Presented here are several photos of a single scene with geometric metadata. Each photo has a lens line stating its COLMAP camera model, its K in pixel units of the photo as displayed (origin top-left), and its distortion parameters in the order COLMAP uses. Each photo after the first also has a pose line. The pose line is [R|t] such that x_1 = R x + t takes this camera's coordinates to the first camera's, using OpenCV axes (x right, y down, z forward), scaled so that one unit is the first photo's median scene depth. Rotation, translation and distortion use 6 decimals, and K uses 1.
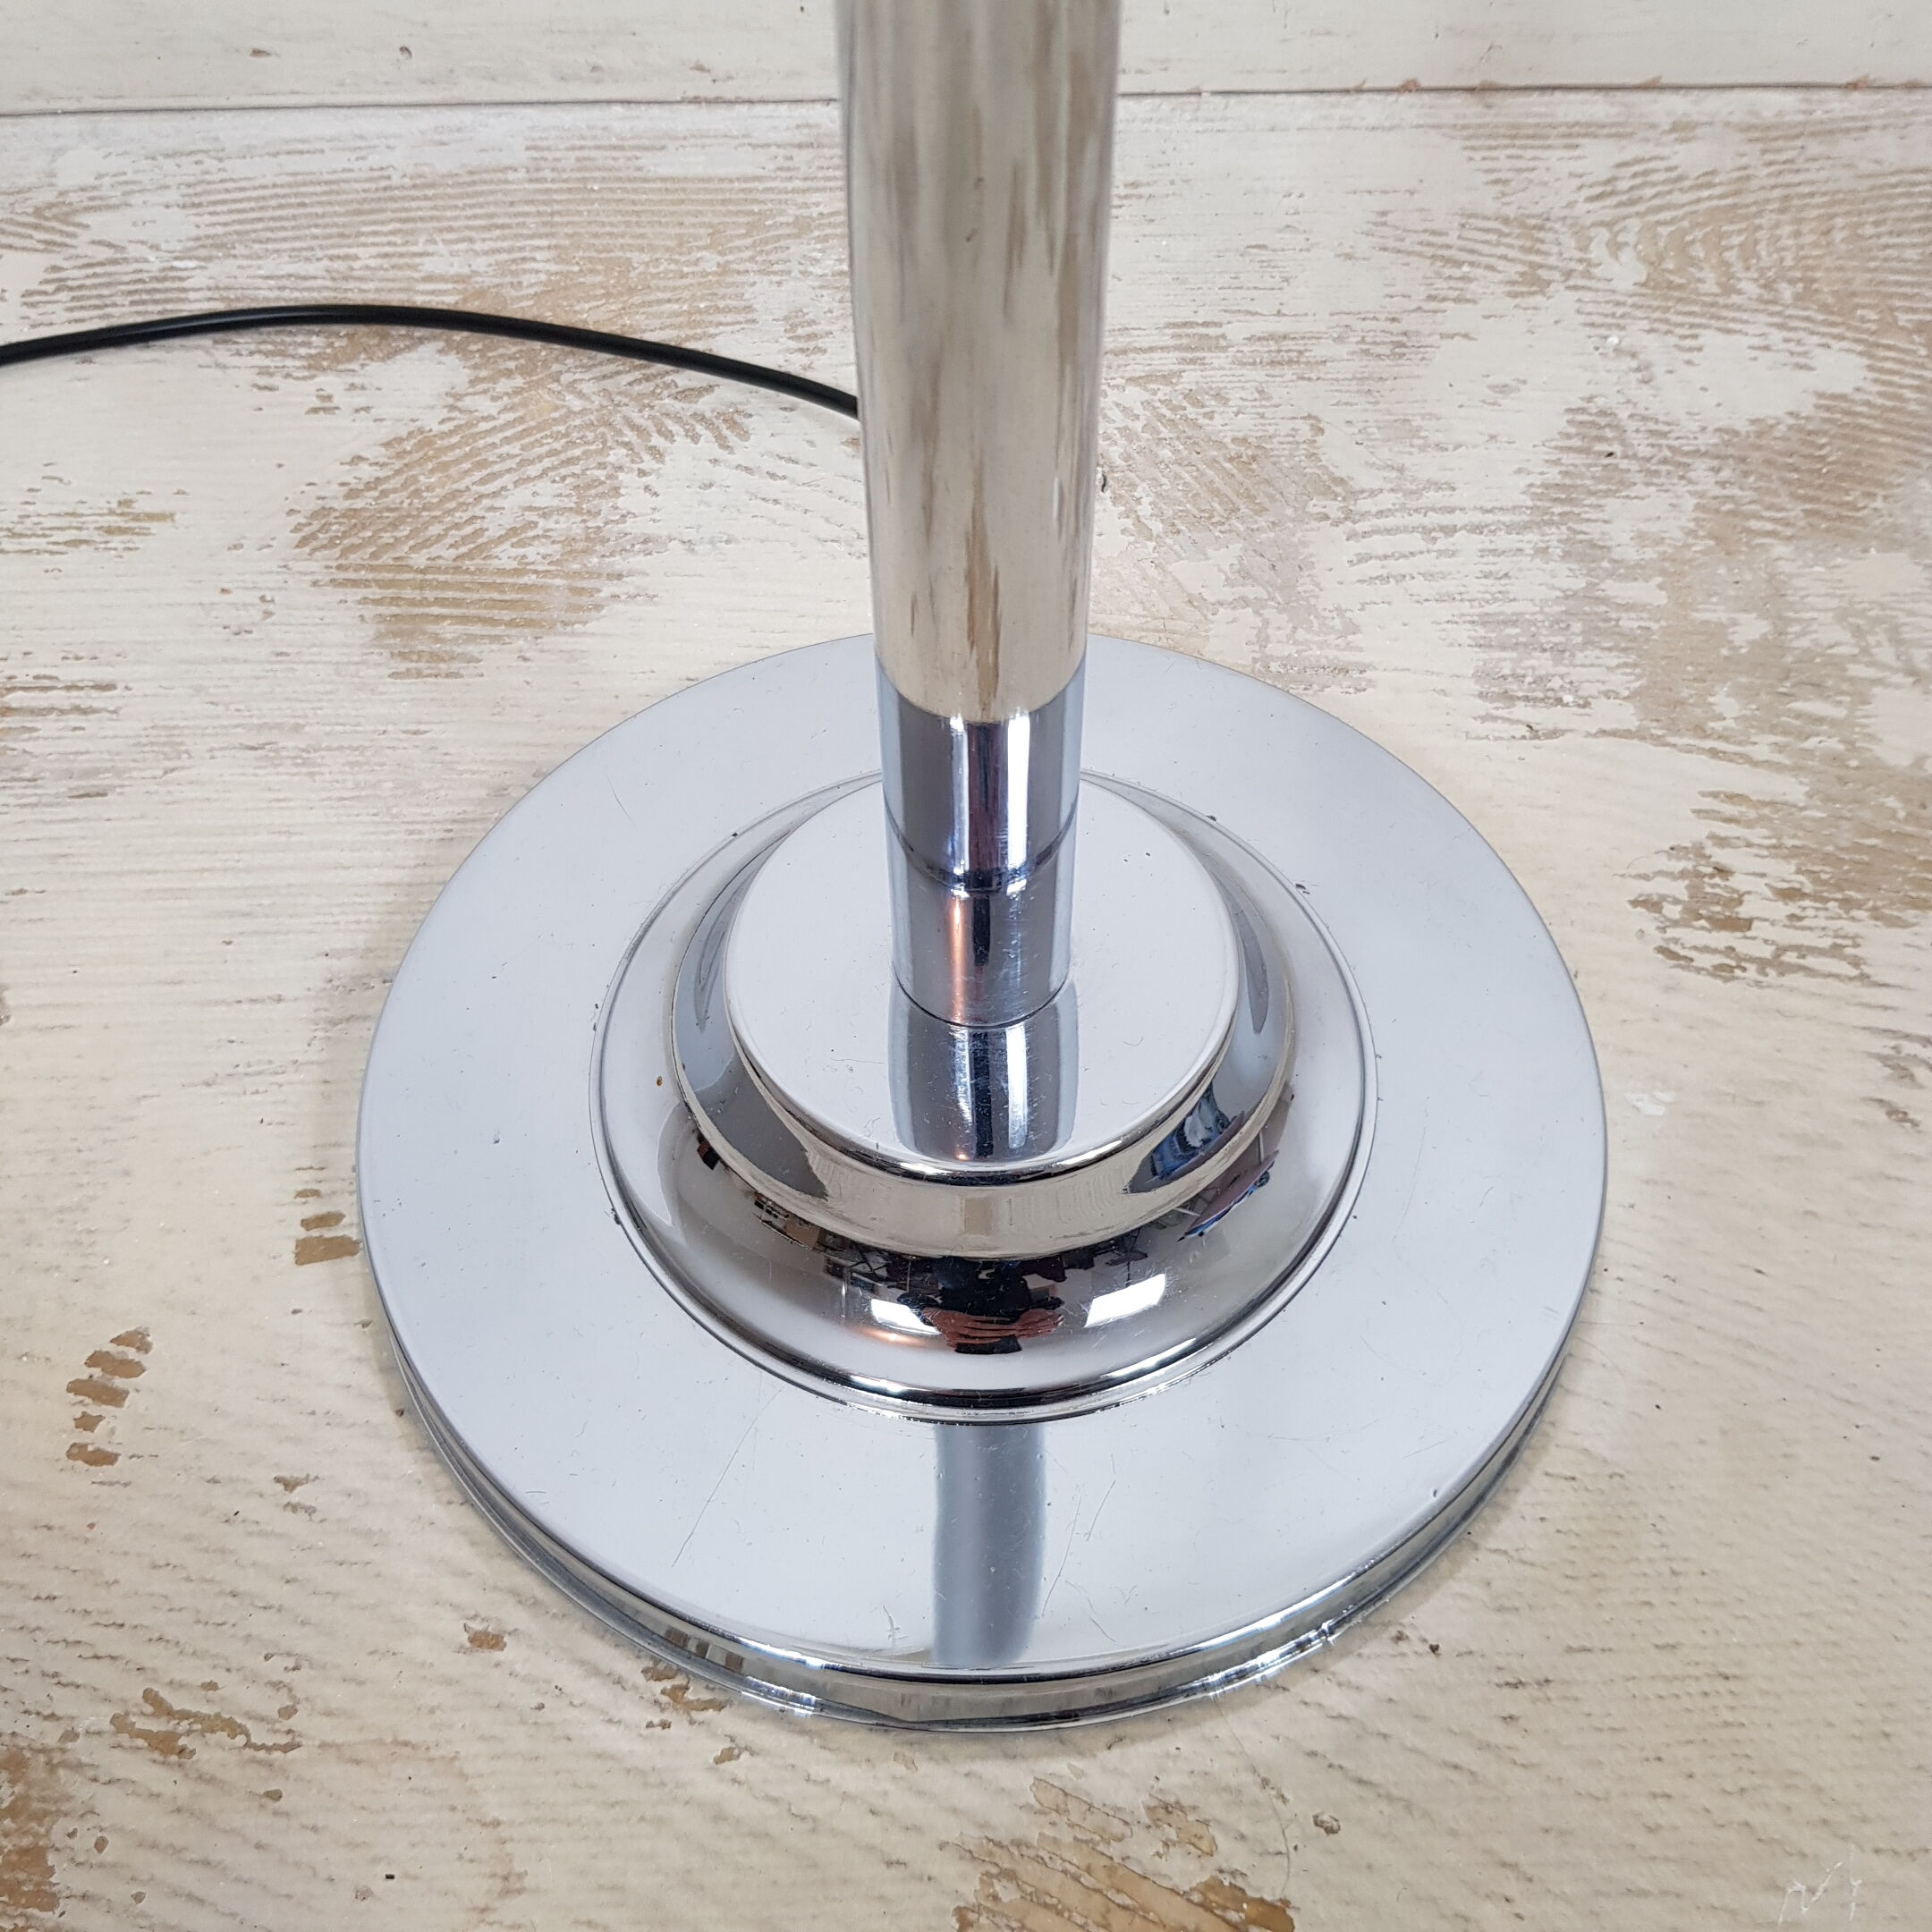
lens RADIAL K [[2060.9, 0, 969.0], [0, 2060.9, 905.9], [0, 0, 1]] dist [0.143781, -0.357403]
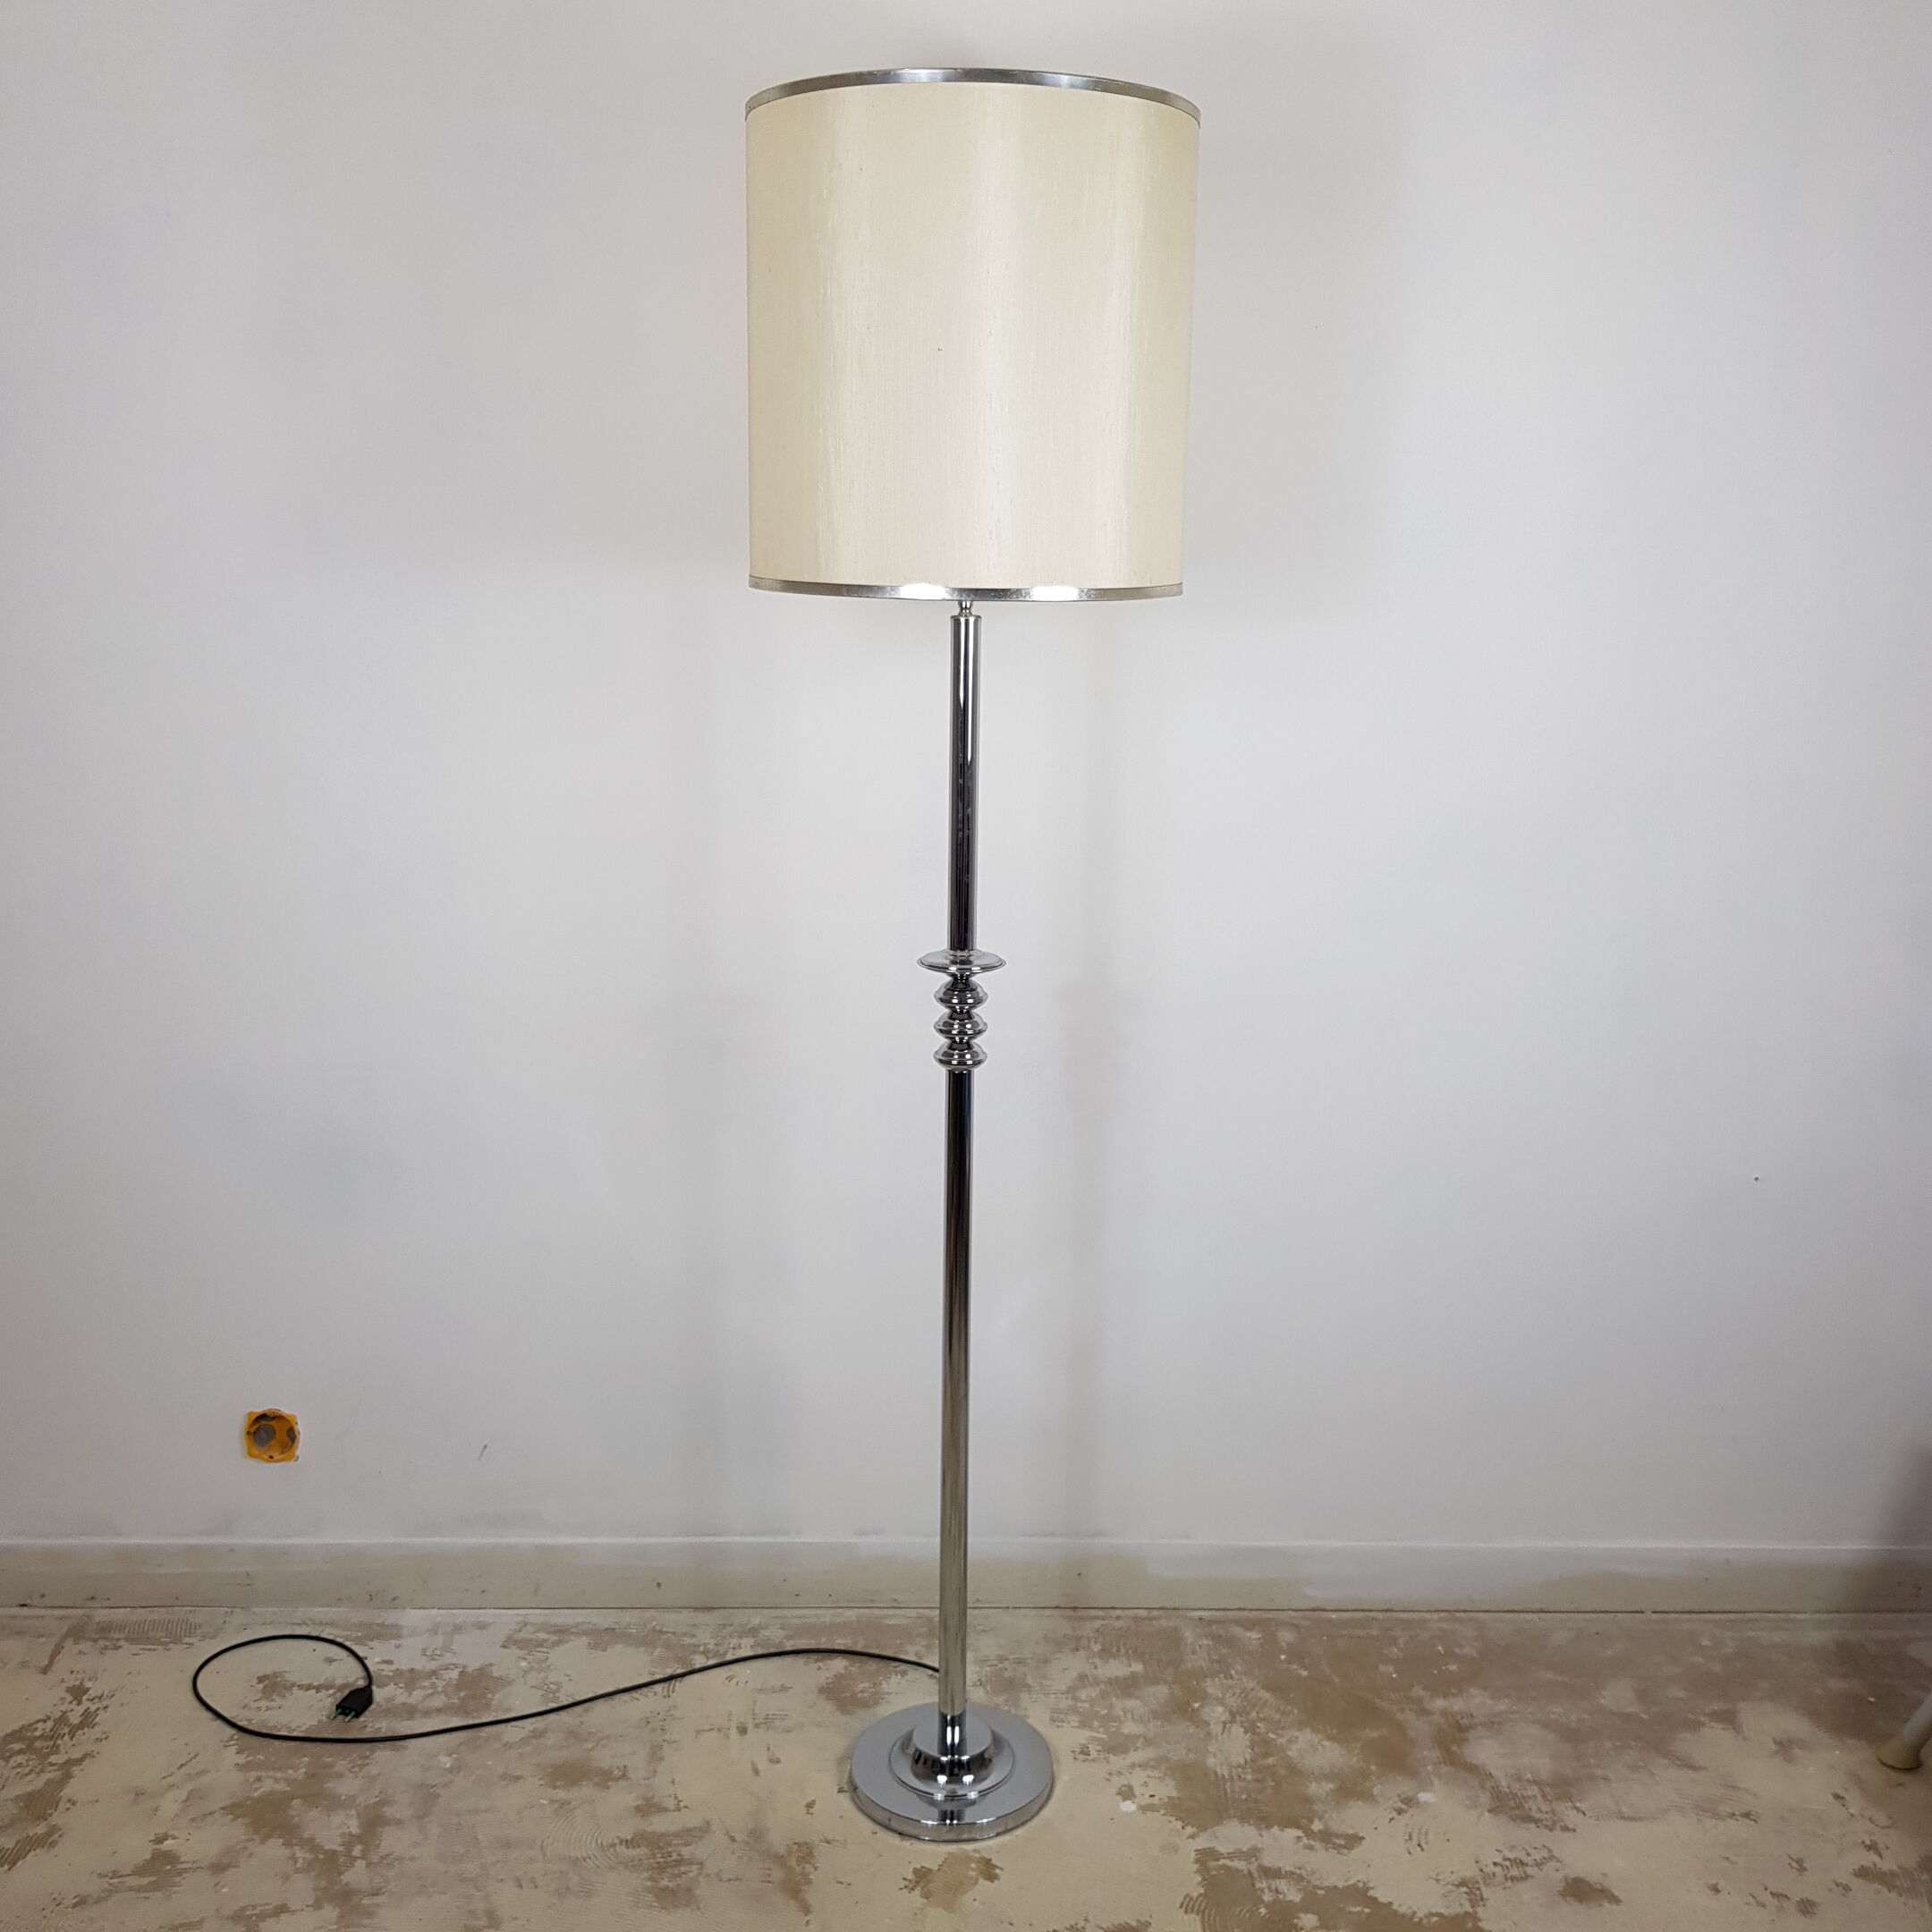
lens RADIAL K [[2060.9, 0, 969.0], [0, 2060.9, 905.9], [0, 0, 1]] dist [0.143781, -0.357403]
pose [[0.999841, 0.012876, -0.012341, 0.079661], [-0.017804, 0.761196, -0.648277, 1.694214], [0.001047, 0.648394, 0.761304, -4.193525]]
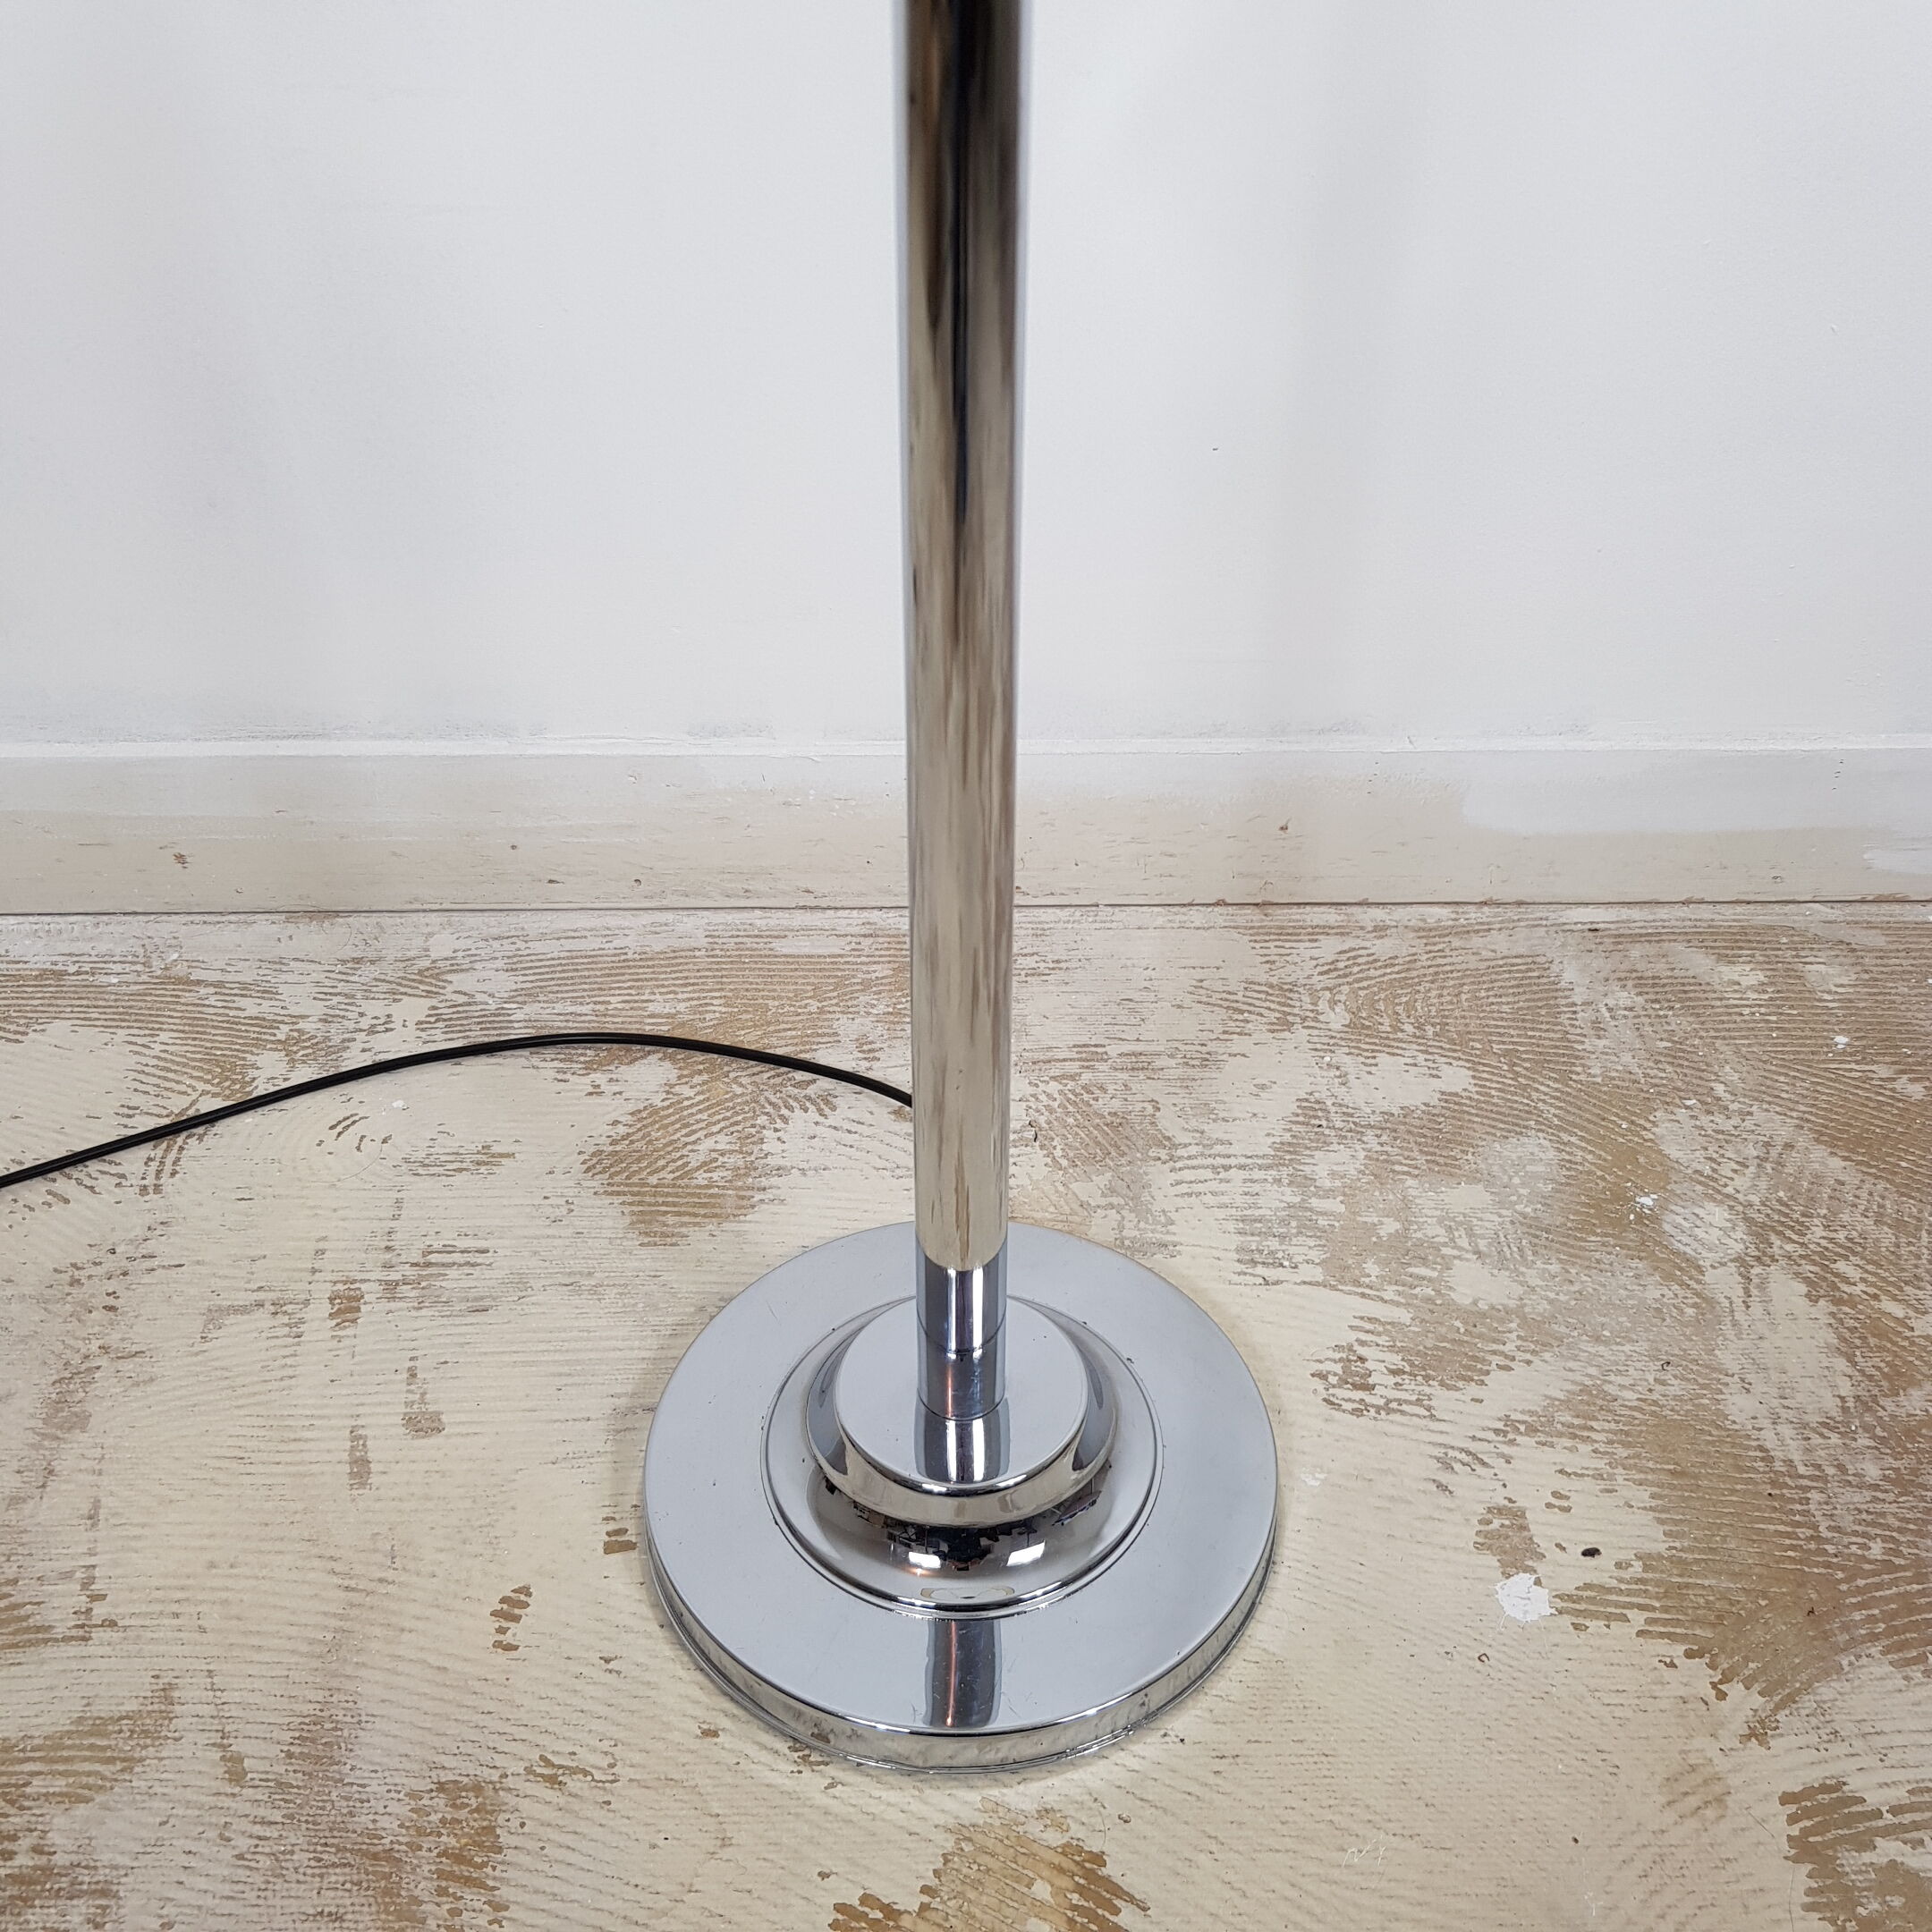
lens RADIAL K [[2060.9, 0, 969.0], [0, 2060.9, 905.9], [0, 0, 1]] dist [0.143781, -0.357403]
pose [[0.999960, 0.008804, -0.001518, 0.009640], [-0.008886, 0.962565, -0.270905, 0.090712], [-0.000924, 0.270908, 0.962605, -0.808222]]
